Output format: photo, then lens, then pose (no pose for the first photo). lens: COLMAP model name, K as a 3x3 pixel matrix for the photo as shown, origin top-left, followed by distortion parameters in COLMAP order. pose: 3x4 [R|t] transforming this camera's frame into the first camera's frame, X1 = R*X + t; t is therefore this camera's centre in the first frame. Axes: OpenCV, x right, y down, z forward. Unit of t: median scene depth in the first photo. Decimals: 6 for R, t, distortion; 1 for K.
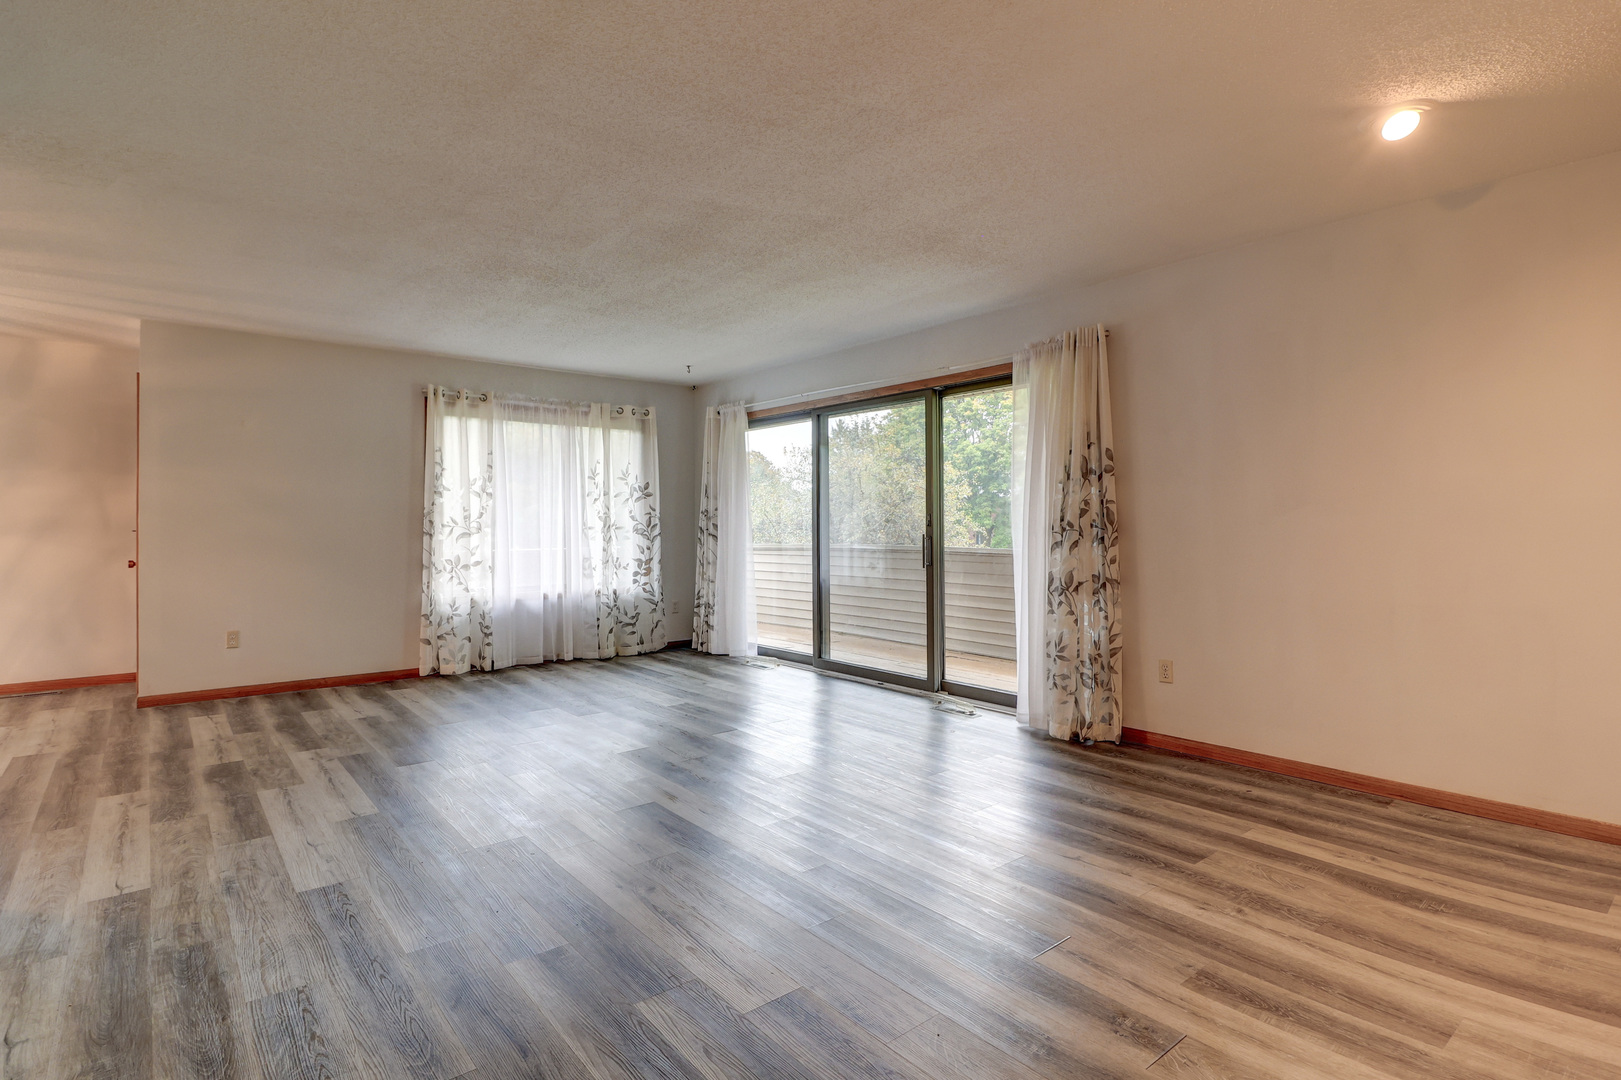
lens RADIAL K [[807.6, 0, 816.2], [0, 807.6, 517.8], [0, 0, 1]] dist [-0.001947, -0.000675]
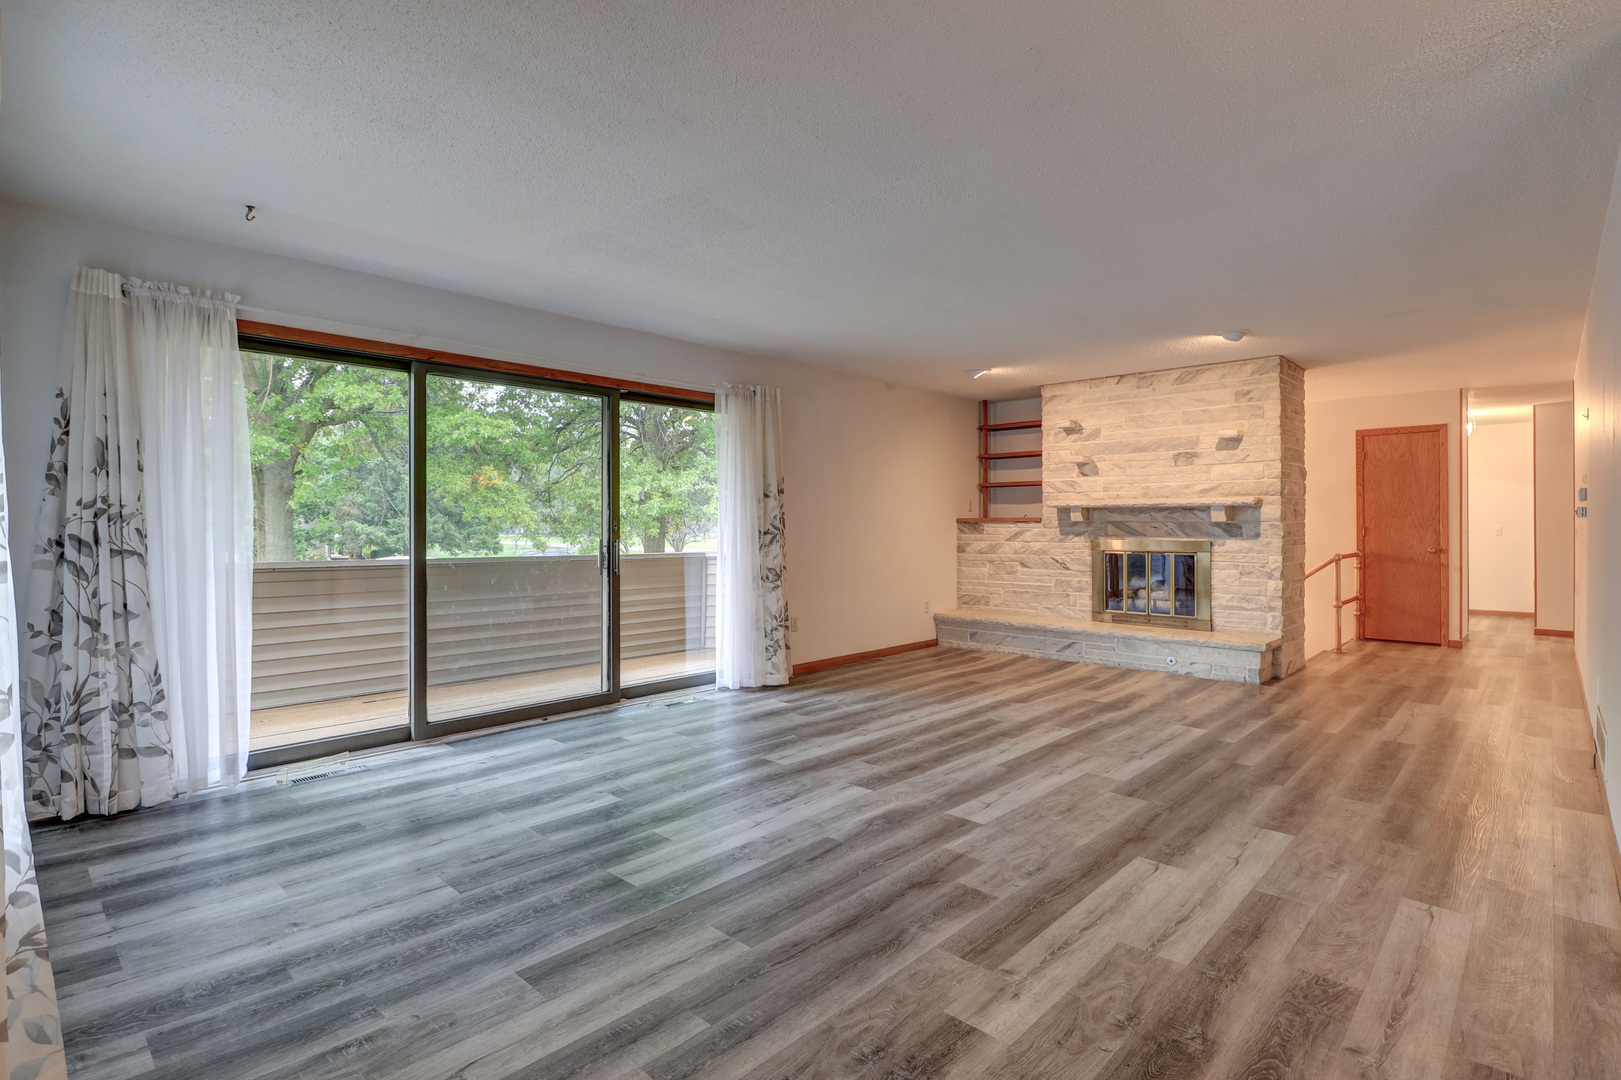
lens RADIAL K [[782.3, 0, 805.6], [0, 782.3, 530.4], [0, 0, 1]] dist [0.001003, 0.000326]
pose [[-0.115570, -0.001847, 0.993298, -0.909420], [-0.007433, 0.999972, 0.000994, 0.007069], [-0.993271, -0.007269, -0.115581, 0.987326]]
